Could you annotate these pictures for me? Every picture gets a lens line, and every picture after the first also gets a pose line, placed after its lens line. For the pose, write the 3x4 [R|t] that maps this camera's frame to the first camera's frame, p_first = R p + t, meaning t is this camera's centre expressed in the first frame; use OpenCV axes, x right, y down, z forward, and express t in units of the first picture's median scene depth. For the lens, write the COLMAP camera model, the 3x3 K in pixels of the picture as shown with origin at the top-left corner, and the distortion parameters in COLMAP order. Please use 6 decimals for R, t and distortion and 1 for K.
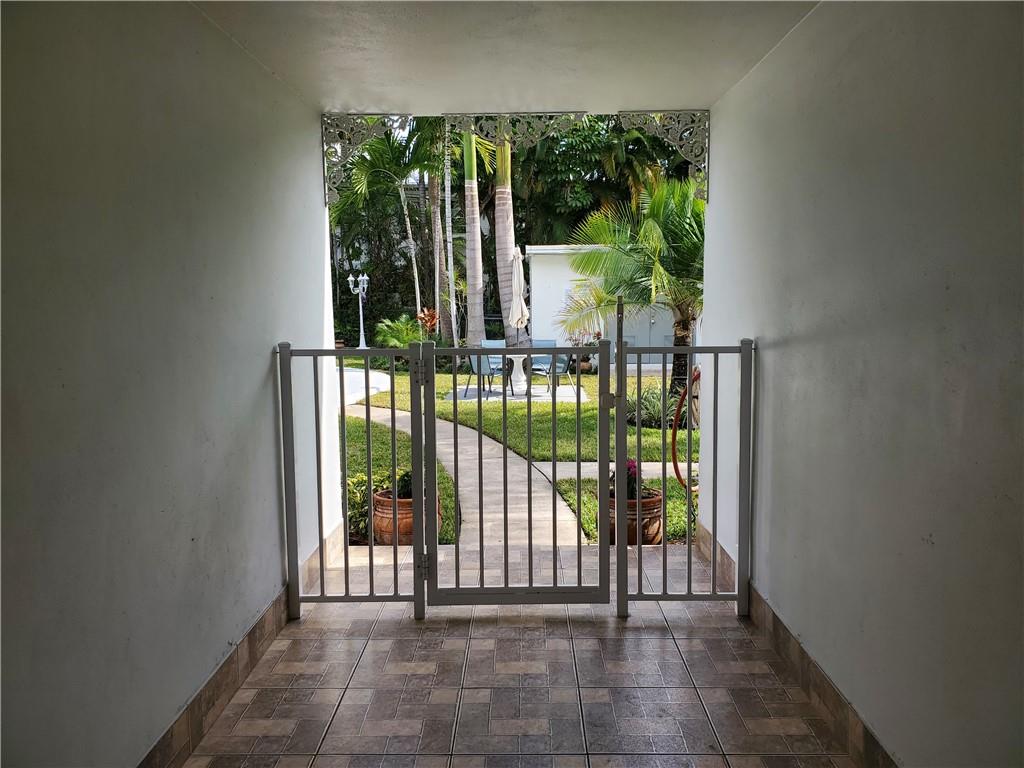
lens RADIAL K [[802.2, 0, 512.0], [0, 802.2, 384.0], [0, 0, 1]] dist [0.009516, 0.004141]
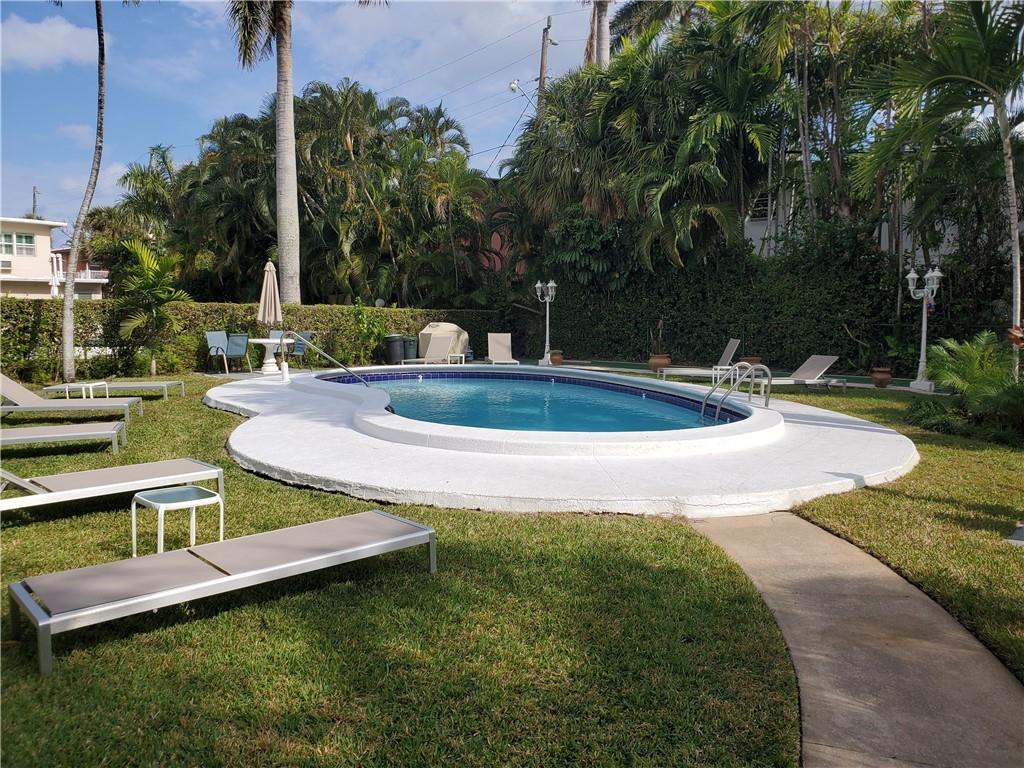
lens RADIAL K [[802.2, 0, 512.0], [0, 802.2, 384.0], [0, 0, 1]] dist [0.009516, 0.004141]
pose [[0.745890, 0.075910, -0.661729, -0.003954], [-0.088974, 0.995936, 0.013958, -0.023639], [0.660099, 0.048465, 0.749613, 0.299743]]
